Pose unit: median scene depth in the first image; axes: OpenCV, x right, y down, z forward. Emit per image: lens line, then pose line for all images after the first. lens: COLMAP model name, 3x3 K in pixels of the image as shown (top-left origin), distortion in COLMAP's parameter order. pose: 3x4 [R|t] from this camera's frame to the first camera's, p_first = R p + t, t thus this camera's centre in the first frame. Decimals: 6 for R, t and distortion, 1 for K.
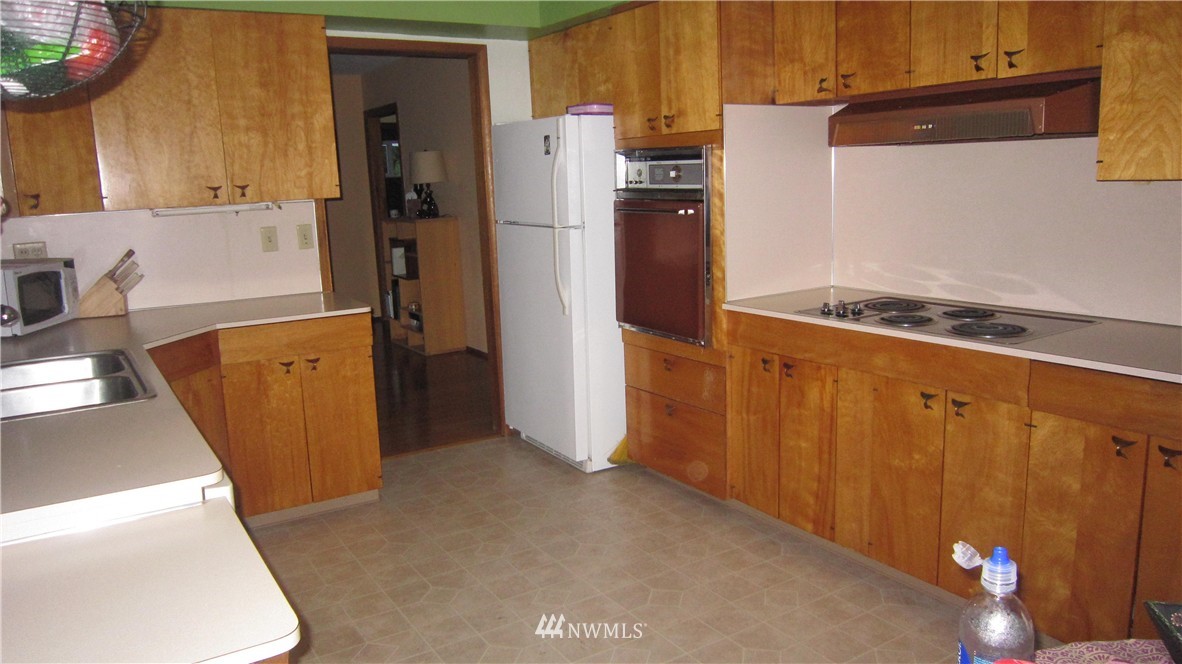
lens RADIAL K [[837.5, 0, 589.3], [0, 837.5, 328.4], [0, 0, 1]] dist [-0.082747, 0.029999]
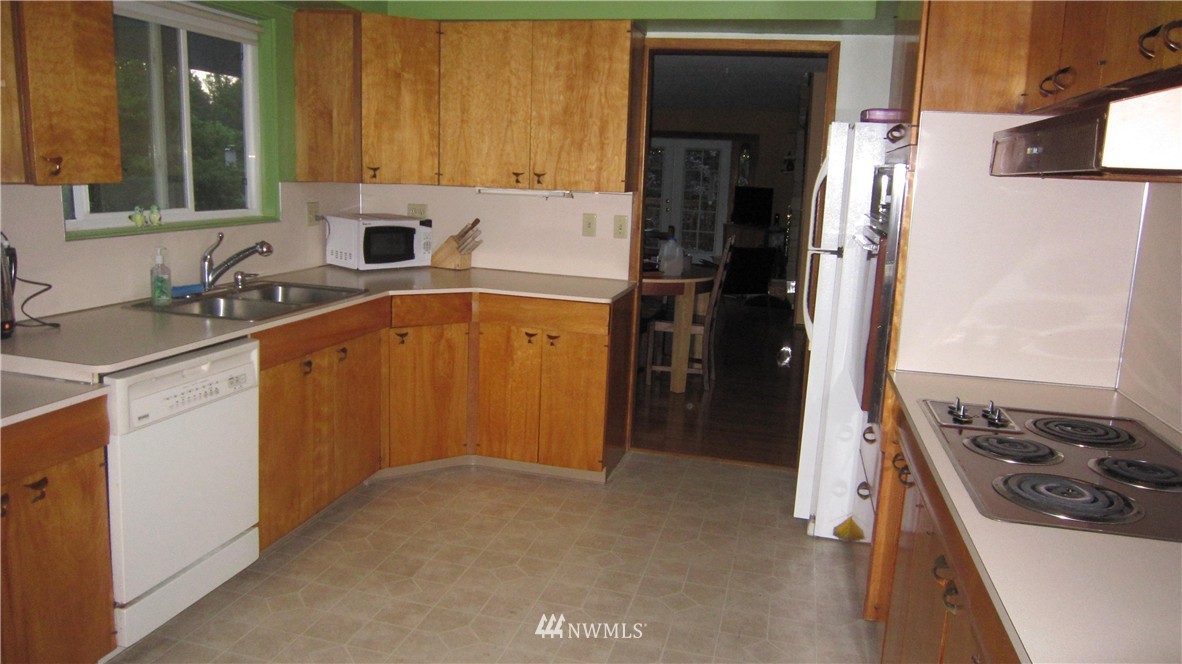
lens RADIAL K [[837.5, 0, 589.3], [0, 837.5, 328.4], [0, 0, 1]] dist [-0.082747, 0.029999]
pose [[0.680971, 0.196658, -0.705410, 0.474000], [-0.196118, 0.977056, 0.083066, -0.073266], [0.705561, 0.081779, 0.703915, 0.252687]]
